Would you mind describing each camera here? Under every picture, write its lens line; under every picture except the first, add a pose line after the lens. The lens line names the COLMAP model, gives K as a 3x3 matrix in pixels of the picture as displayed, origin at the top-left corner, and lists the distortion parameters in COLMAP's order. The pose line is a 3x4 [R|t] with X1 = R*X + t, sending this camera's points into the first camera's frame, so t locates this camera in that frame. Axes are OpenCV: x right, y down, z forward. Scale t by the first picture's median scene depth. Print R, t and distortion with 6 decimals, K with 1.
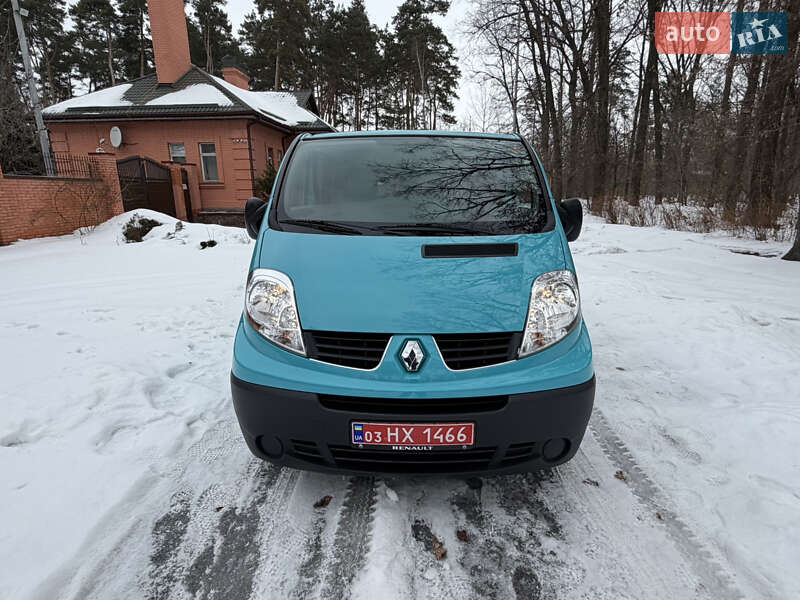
lens RADIAL K [[420.6, 0, 401.0], [0, 420.6, 295.9], [0, 0, 1]] dist [0.000466, 0.000065]
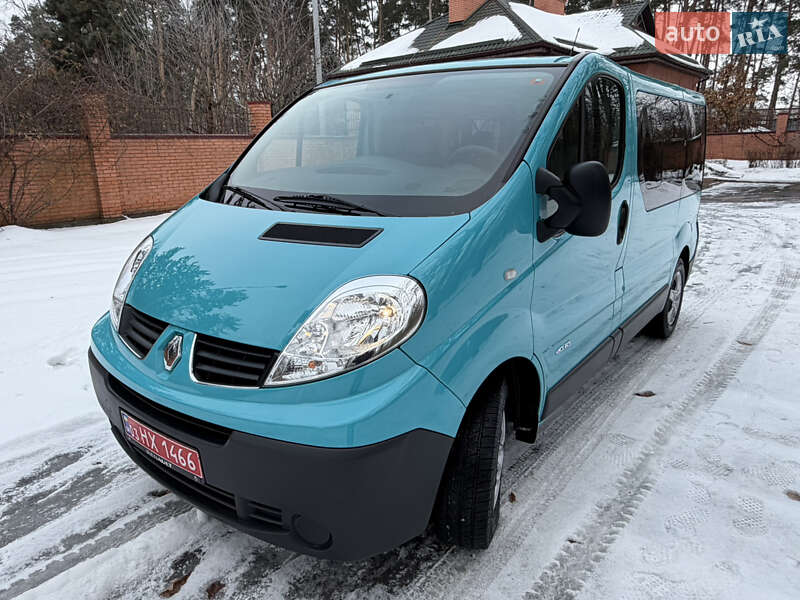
lens RADIAL K [[546.4, 0, 398.4], [0, 546.4, 299.4], [0, 0, 1]] dist [-0.007913, 0.007408]
pose [[0.804541, 0.146601, -0.575519, 0.618651], [-0.128140, 0.989079, 0.072816, -0.061785], [0.579909, 0.015164, 0.814540, 0.228531]]
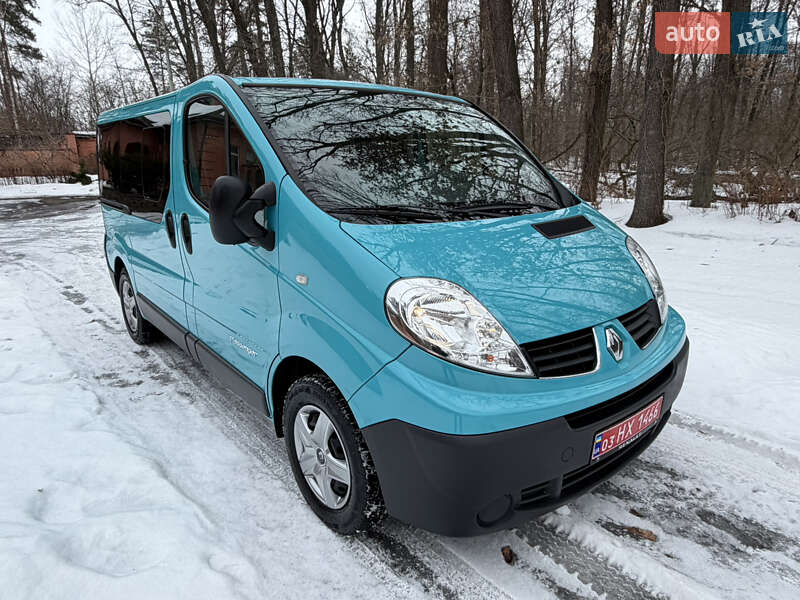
lens RADIAL K [[518.8, 0, 392.9], [0, 518.8, 294.1], [0, 0, 1]] dist [0.007731, -0.003967]
pose [[0.777609, -0.167126, 0.606129, -0.623212], [0.159589, 0.984919, 0.066830, -0.071925], [-0.608157, 0.044764, 0.792554, 0.235436]]
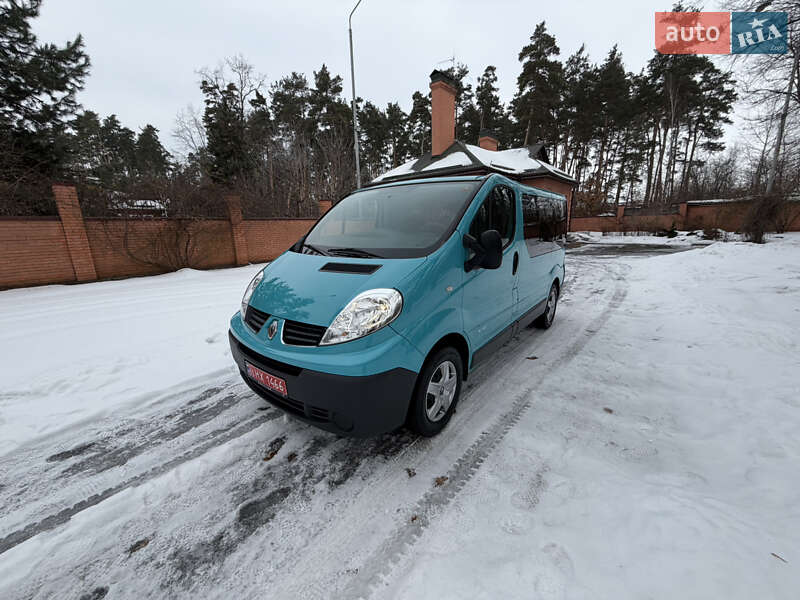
lens RADIAL K [[312.2, 0, 402.1], [0, 312.2, 298.3], [0, 0, 1]] dist [0.001188, -0.000284]
pose [[0.799939, 0.122725, -0.587398, 0.683702], [-0.127890, 0.991241, 0.032934, -0.048773], [0.586295, 0.048777, 0.808628, 0.198308]]
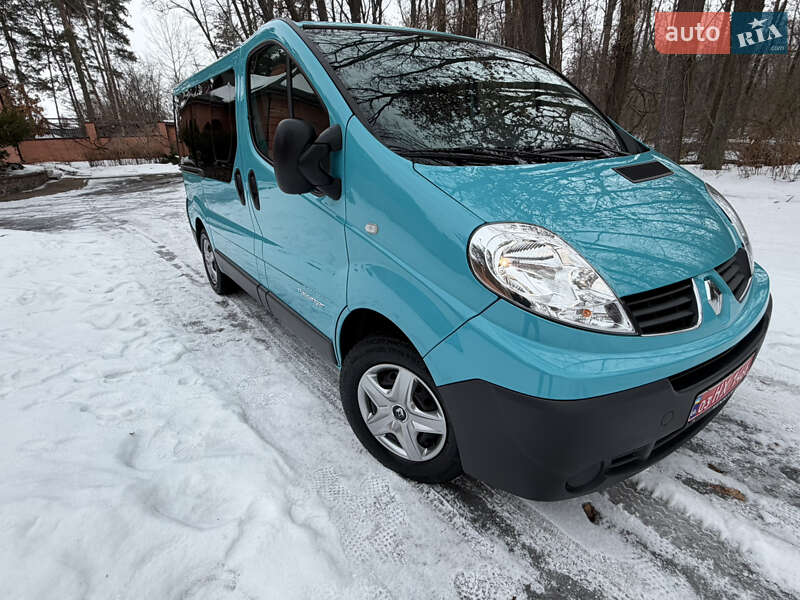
lens RADIAL K [[420.6, 0, 397.9], [0, 420.6, 298.4], [0, 0, 1]] dist [0.000466, 0.000065]
pose [[0.812916, -0.232349, 0.534024, -0.572095], [0.171135, 0.971787, 0.162307, -0.060469], [-0.556670, -0.040552, 0.829744, 0.406711]]
